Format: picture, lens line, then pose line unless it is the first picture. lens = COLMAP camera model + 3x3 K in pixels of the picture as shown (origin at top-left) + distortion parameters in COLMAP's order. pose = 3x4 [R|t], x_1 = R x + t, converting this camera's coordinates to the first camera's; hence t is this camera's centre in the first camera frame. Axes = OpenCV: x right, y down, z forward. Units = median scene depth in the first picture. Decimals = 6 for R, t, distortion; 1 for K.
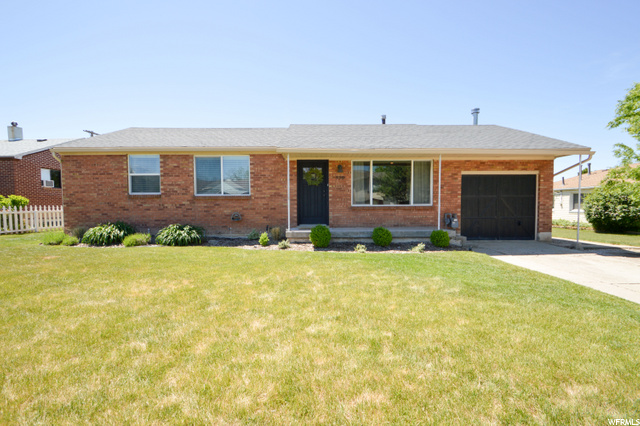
lens RADIAL K [[292.0, 0, 320.0], [0, 292.0, 213.0], [0, 0, 1]] dist [-0.001119, -0.000143]
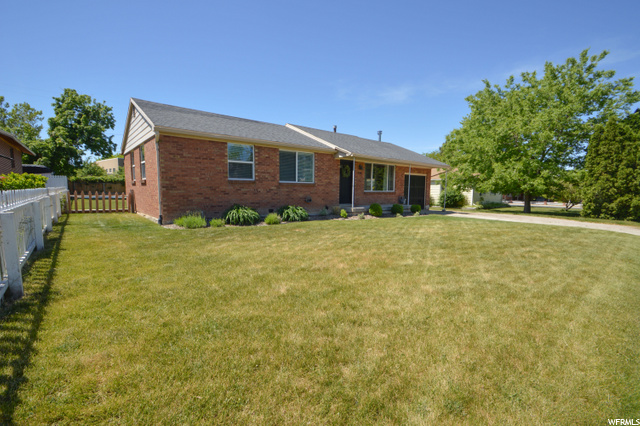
lens RADIAL K [[282.2, 0, 320.0], [0, 282.2, 213.0], [0, 0, 1]] dist [0.000135, -0.000012]
pose [[0.770828, -0.042392, 0.635631, -1.055331], [0.000775, 0.997845, 0.065608, -0.008313], [-0.637043, -0.050080, 0.769200, -0.027066]]
